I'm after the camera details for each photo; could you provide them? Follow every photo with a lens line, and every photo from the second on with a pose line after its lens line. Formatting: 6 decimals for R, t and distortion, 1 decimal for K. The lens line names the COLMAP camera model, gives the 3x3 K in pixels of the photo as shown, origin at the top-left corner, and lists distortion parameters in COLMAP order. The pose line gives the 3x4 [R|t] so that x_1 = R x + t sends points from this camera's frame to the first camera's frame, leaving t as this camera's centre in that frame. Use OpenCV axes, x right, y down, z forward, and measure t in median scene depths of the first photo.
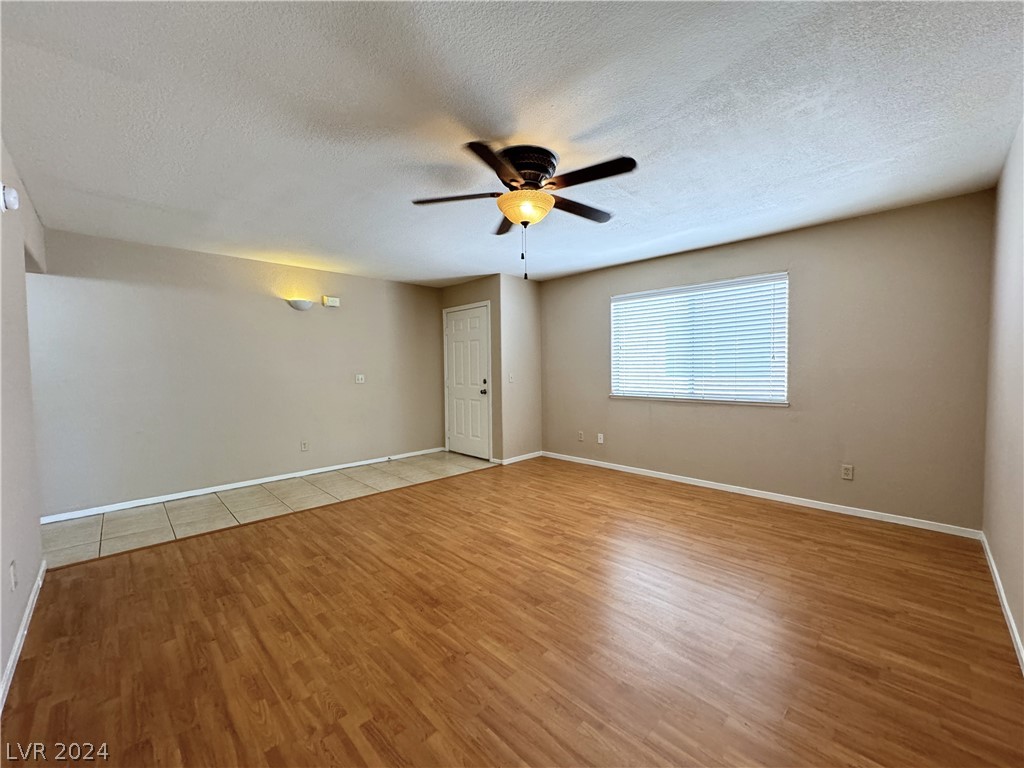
lens RADIAL K [[411.9, 0, 515.2], [0, 411.9, 384.3], [0, 0, 1]] dist [-0.001979, -0.000016]
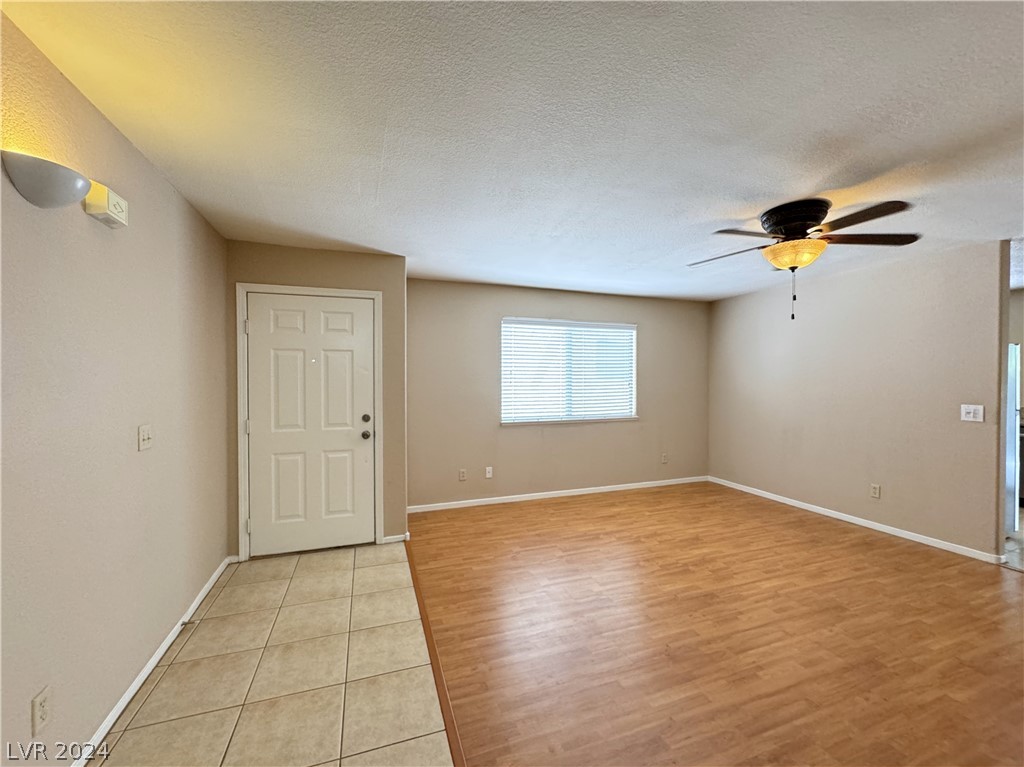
lens RADIAL K [[411.9, 0, 521.4], [0, 411.9, 382.3], [0, 0, 1]] dist [-0.001979, -0.000016]
pose [[0.418753, 0.004974, 0.908086, -0.774474], [0.033228, 0.999231, -0.020796, -0.057840], [-0.907492, 0.038883, 0.418266, 0.744751]]
